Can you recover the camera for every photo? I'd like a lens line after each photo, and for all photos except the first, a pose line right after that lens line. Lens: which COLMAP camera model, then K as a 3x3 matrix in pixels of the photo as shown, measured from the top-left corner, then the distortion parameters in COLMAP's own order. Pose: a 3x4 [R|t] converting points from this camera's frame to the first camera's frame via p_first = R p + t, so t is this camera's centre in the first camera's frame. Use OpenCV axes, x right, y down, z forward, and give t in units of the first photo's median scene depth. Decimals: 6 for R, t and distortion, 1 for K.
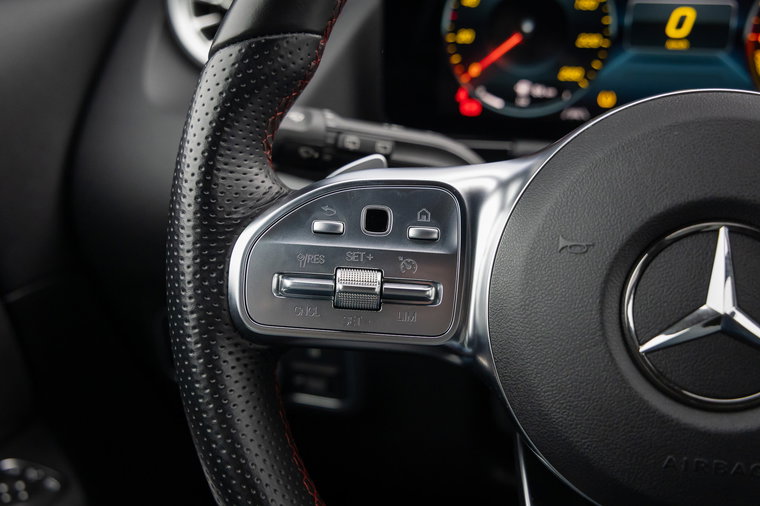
lens RADIAL K [[925.8, 0, 377.1], [0, 925.8, 253.9], [0, 0, 1]] dist [0.076838, 0.000000]
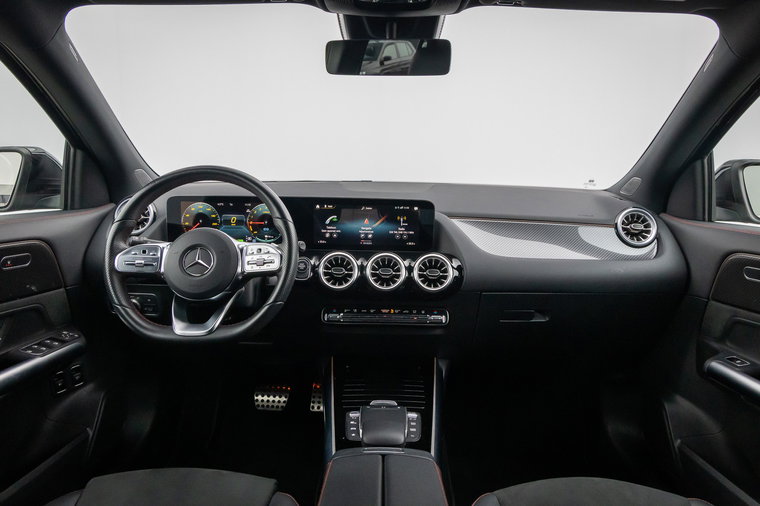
lens RADIAL K [[518.6, 0, 374.6], [0, 518.6, 251.4], [0, 0, 1]] dist [0.012814, 0.008407]
pose [[0.980621, -0.025332, 0.194269, 0.755341], [0.065188, 0.977293, -0.201617, 0.687195], [-0.184750, 0.210374, 0.960005, -2.283854]]
